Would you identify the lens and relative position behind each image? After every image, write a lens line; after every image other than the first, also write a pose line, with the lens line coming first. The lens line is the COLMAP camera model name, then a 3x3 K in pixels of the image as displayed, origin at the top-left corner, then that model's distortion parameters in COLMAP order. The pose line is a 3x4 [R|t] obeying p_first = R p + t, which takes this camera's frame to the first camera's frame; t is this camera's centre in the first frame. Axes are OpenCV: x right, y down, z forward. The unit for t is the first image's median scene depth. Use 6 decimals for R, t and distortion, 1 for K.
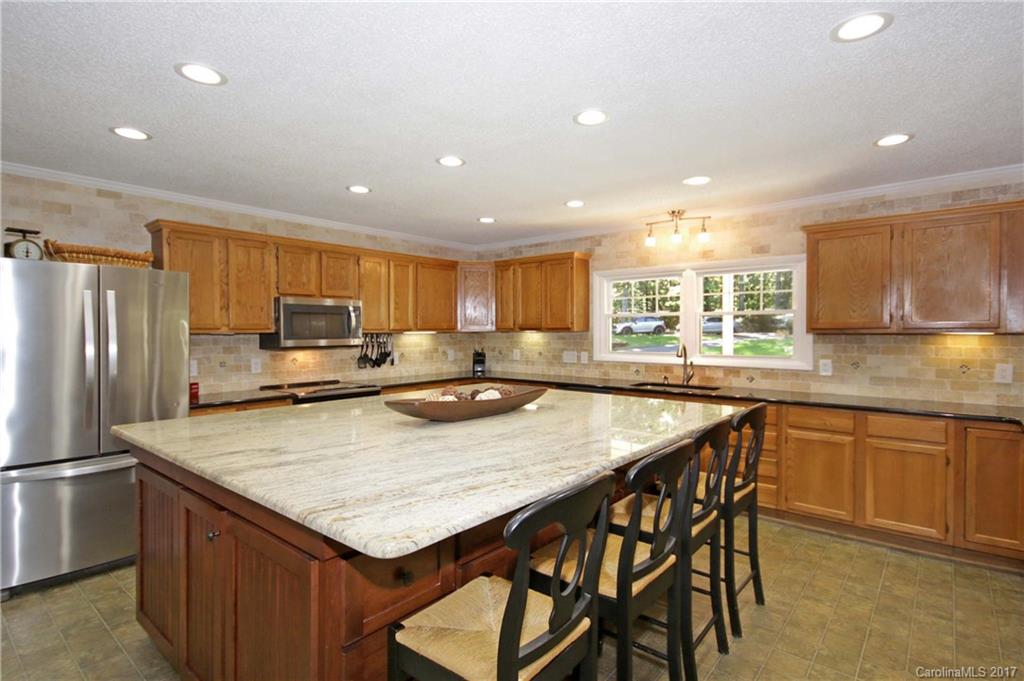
lens RADIAL K [[525.3, 0, 512.0], [0, 525.3, 340.5], [0, 0, 1]] dist [0.041688, -0.000034]
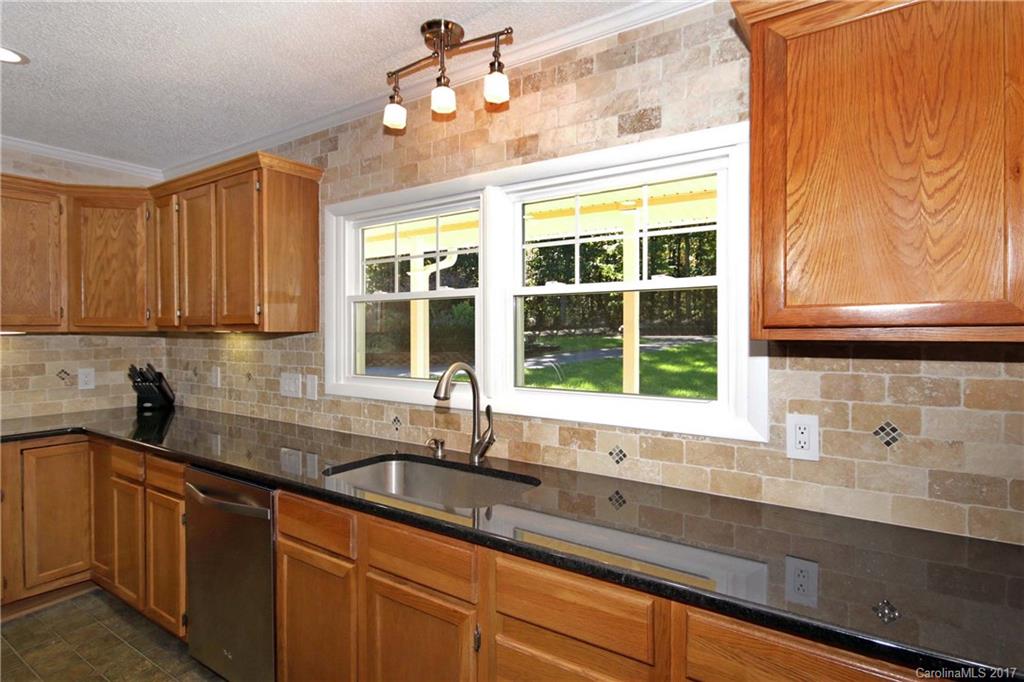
lens RADIAL K [[534.3, 0, 513.4], [0, 534.3, 335.9], [0, 0, 1]] dist [-0.001869, -0.001907]
pose [[0.996646, 0.003948, 0.081736, 0.293158], [-0.002981, 0.999924, -0.011944, -0.009154], [-0.081777, 0.011660, 0.996582, 0.526827]]
